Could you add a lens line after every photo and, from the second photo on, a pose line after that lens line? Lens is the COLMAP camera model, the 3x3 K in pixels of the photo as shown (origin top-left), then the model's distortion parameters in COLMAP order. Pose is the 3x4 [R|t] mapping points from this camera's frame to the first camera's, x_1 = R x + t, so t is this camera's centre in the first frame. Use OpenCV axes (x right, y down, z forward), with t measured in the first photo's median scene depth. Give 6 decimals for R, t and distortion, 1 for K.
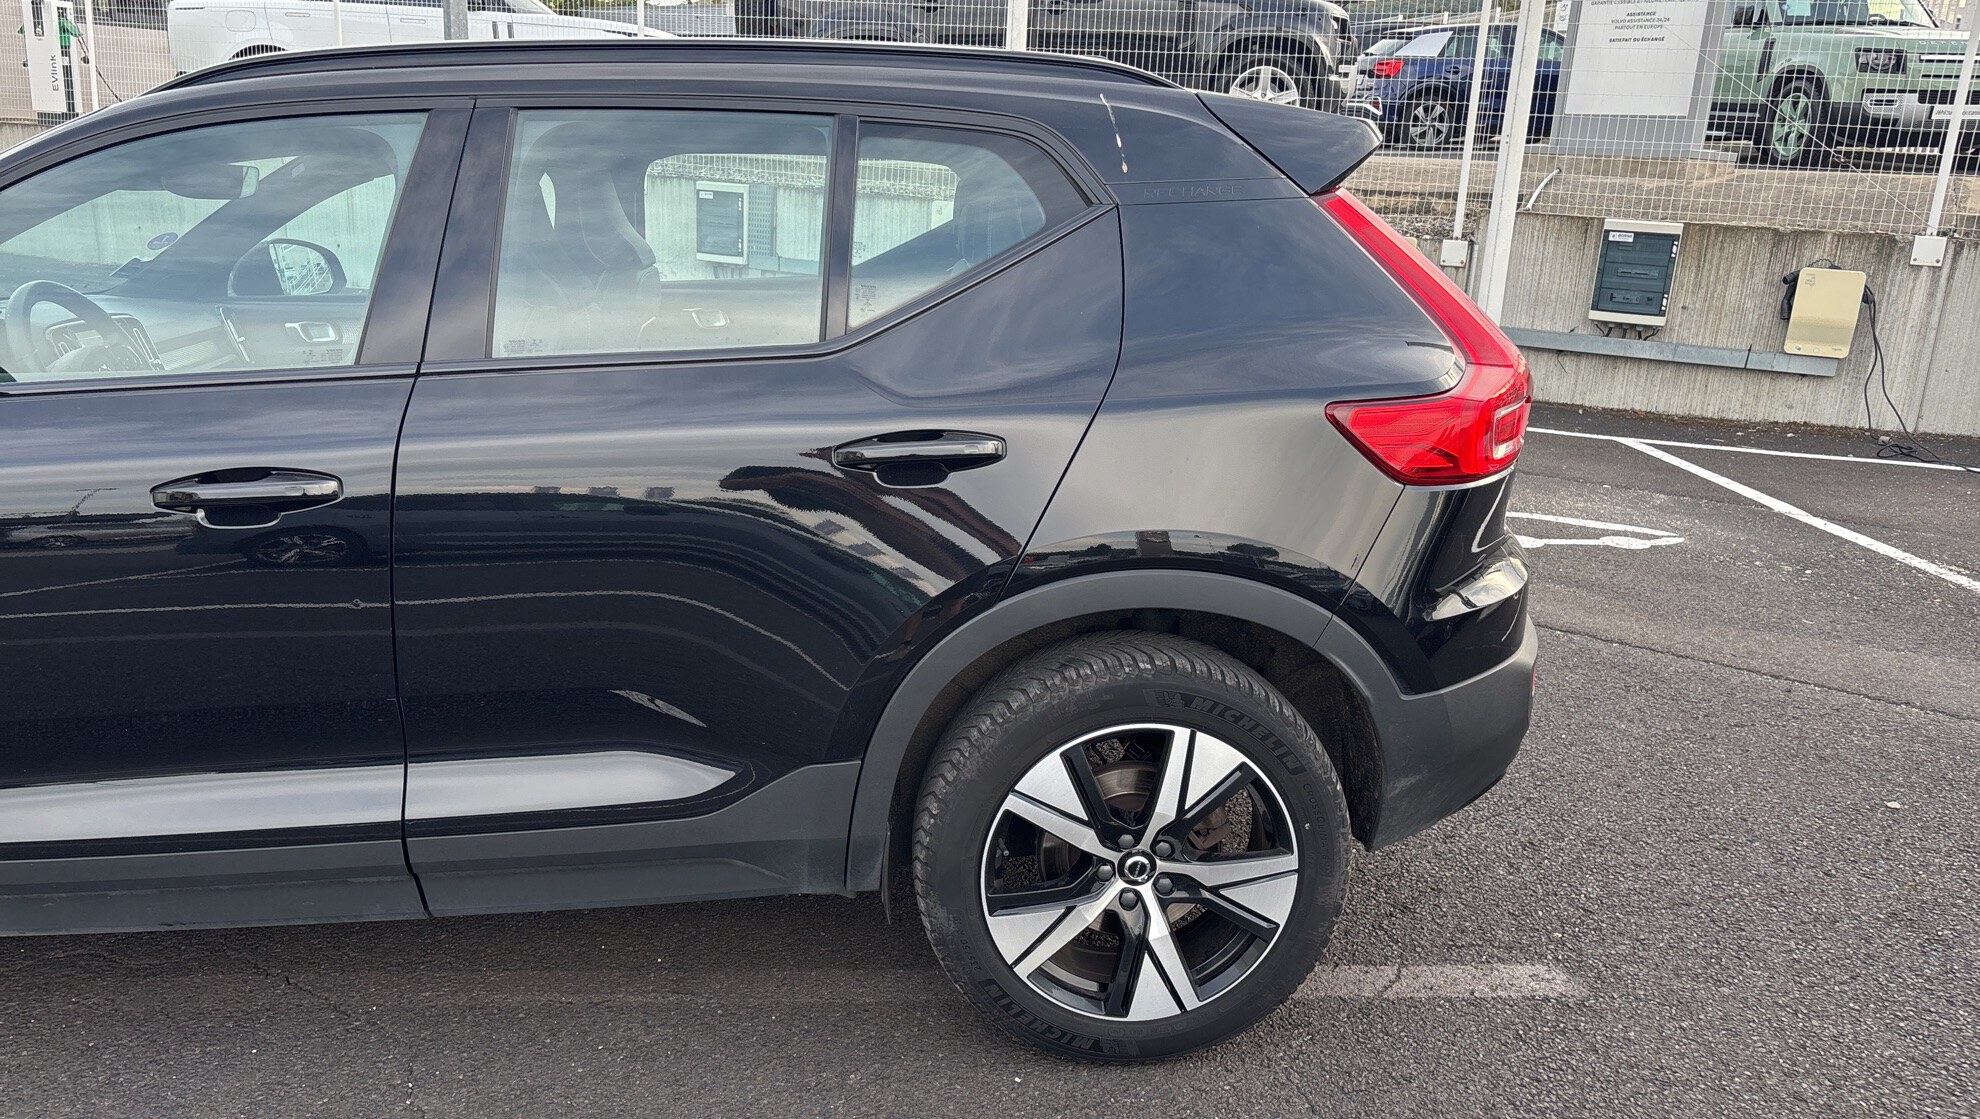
lens RADIAL K [[1458.7, 0, 993.8], [0, 1458.7, 567.8], [0, 0, 1]] dist [0.055350, -0.096574]
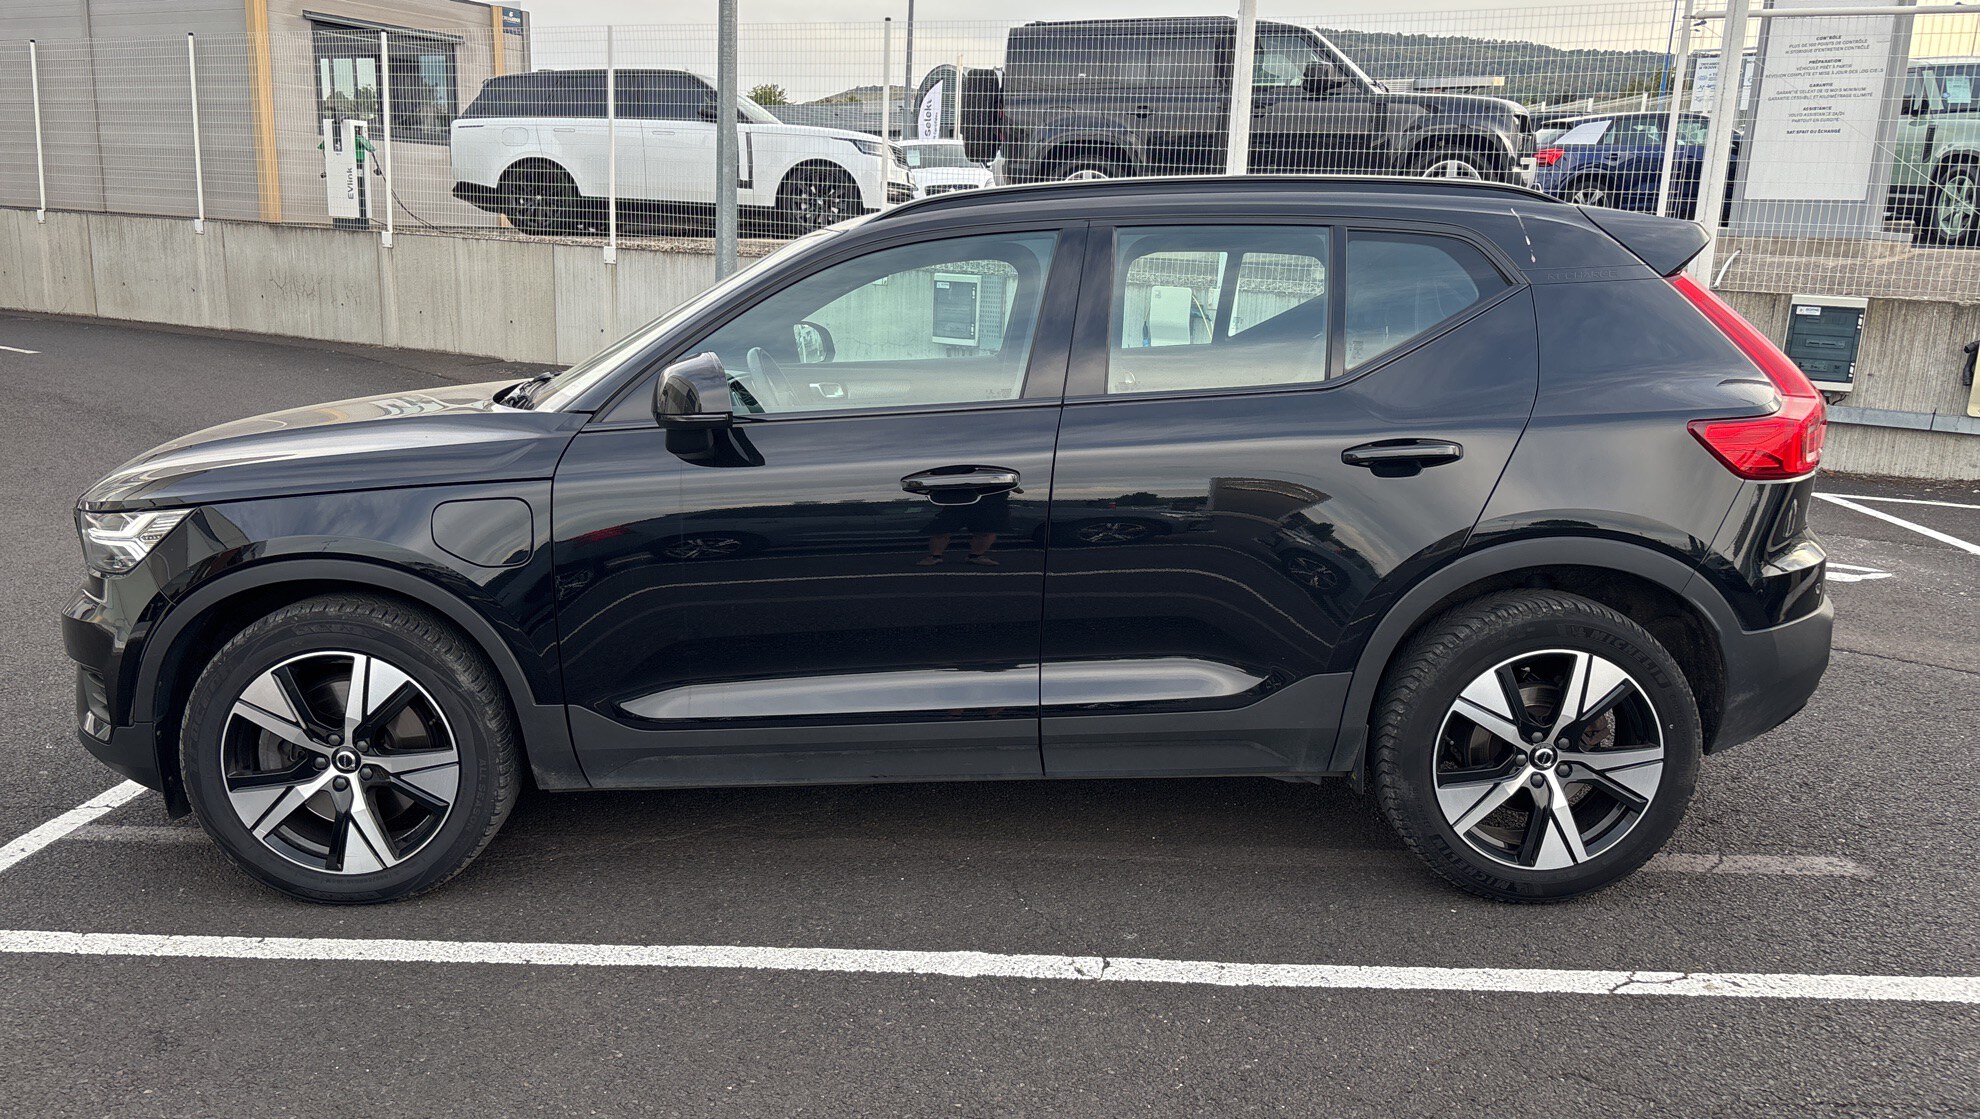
lens RADIAL K [[1454.5, 0, 990.0], [0, 1454.5, 559.5], [0, 0, 1]] dist [0.063532, -0.102361]
pose [[0.996558, 0.002916, -0.082844, -0.213764], [-0.007999, 0.998100, -0.061089, 0.074084], [0.082508, 0.061541, 0.994688, -0.299932]]
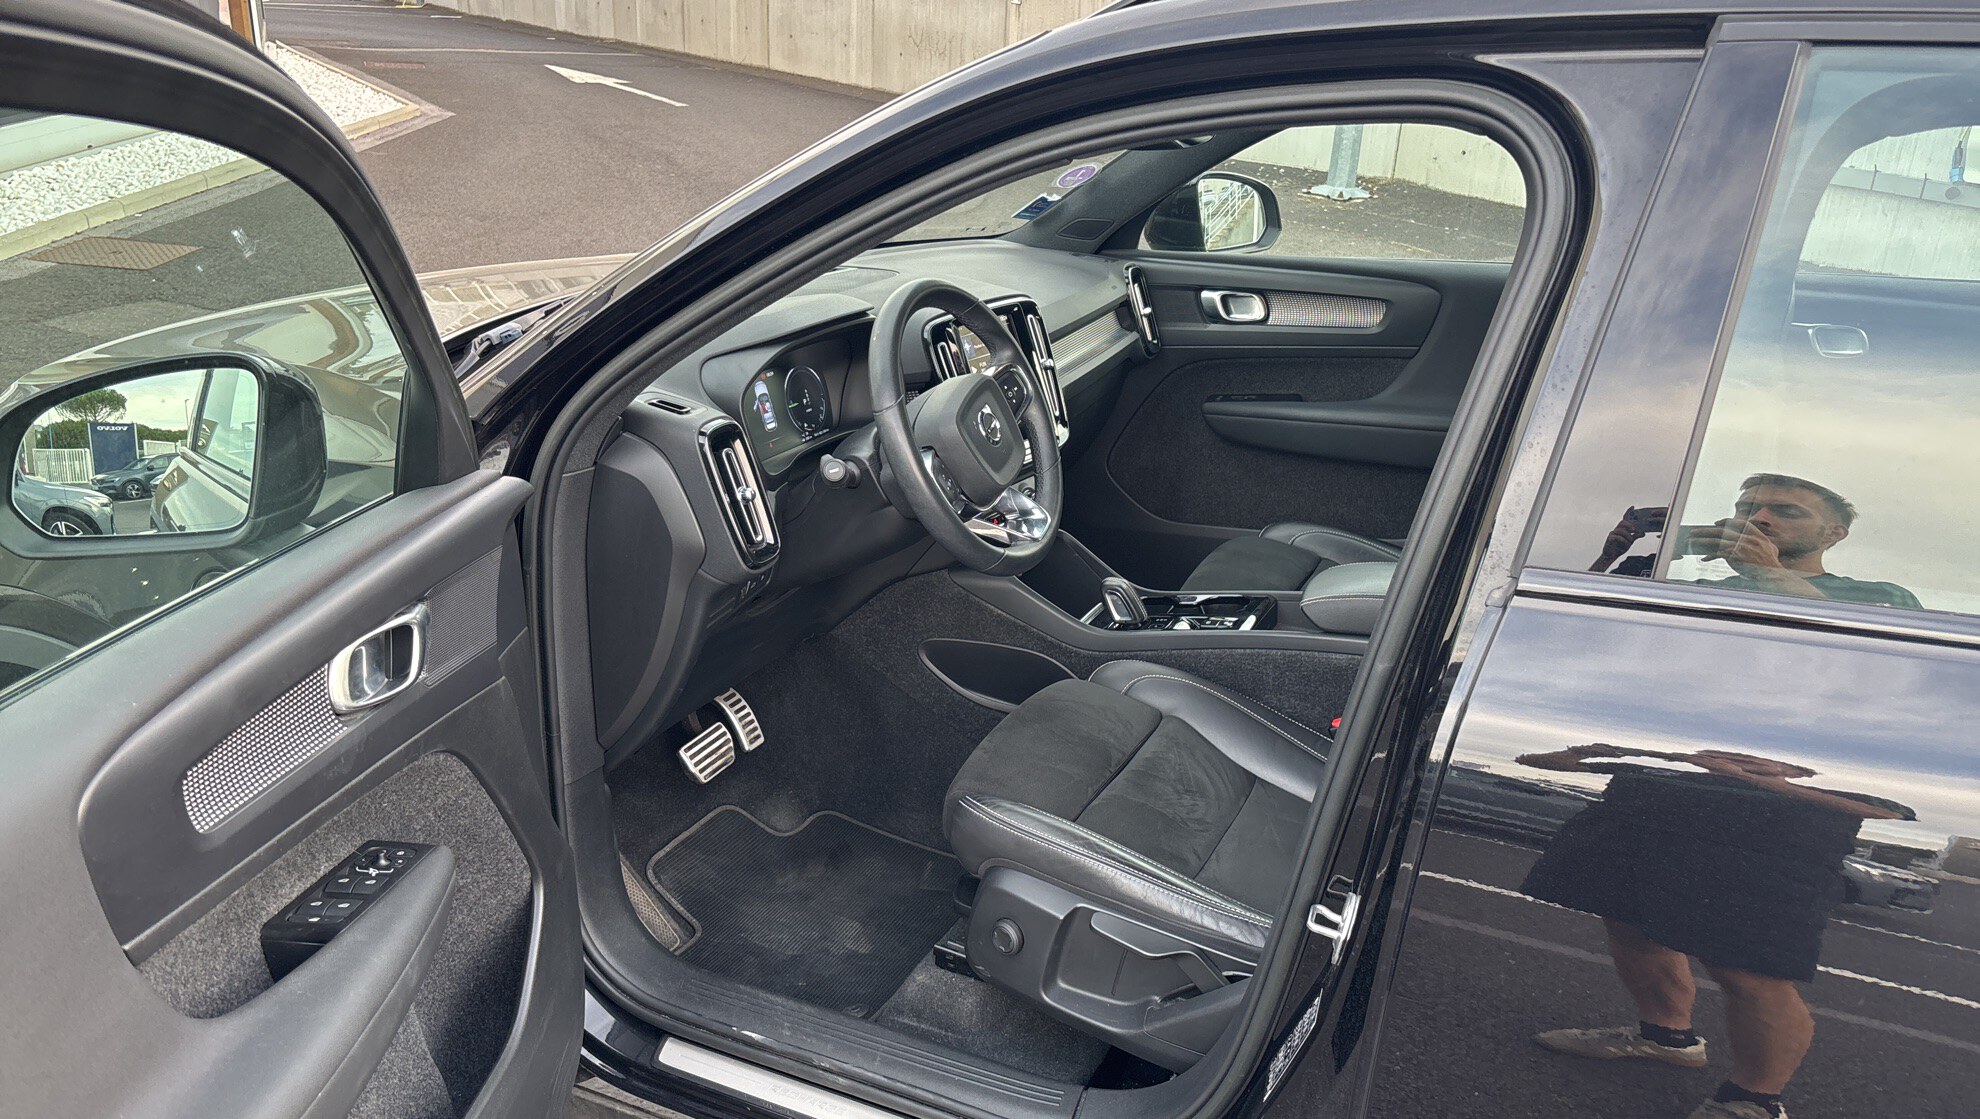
lens RADIAL K [[1454.5, 0, 990.0], [0, 1454.5, 559.5], [0, 0, 1]] dist [0.063532, -0.102361]
pose [[0.850616, 0.181418, -0.493498, -0.185079], [-0.134841, 0.982467, 0.128752, -0.115247], [0.508203, -0.042975, 0.860164, 0.302814]]
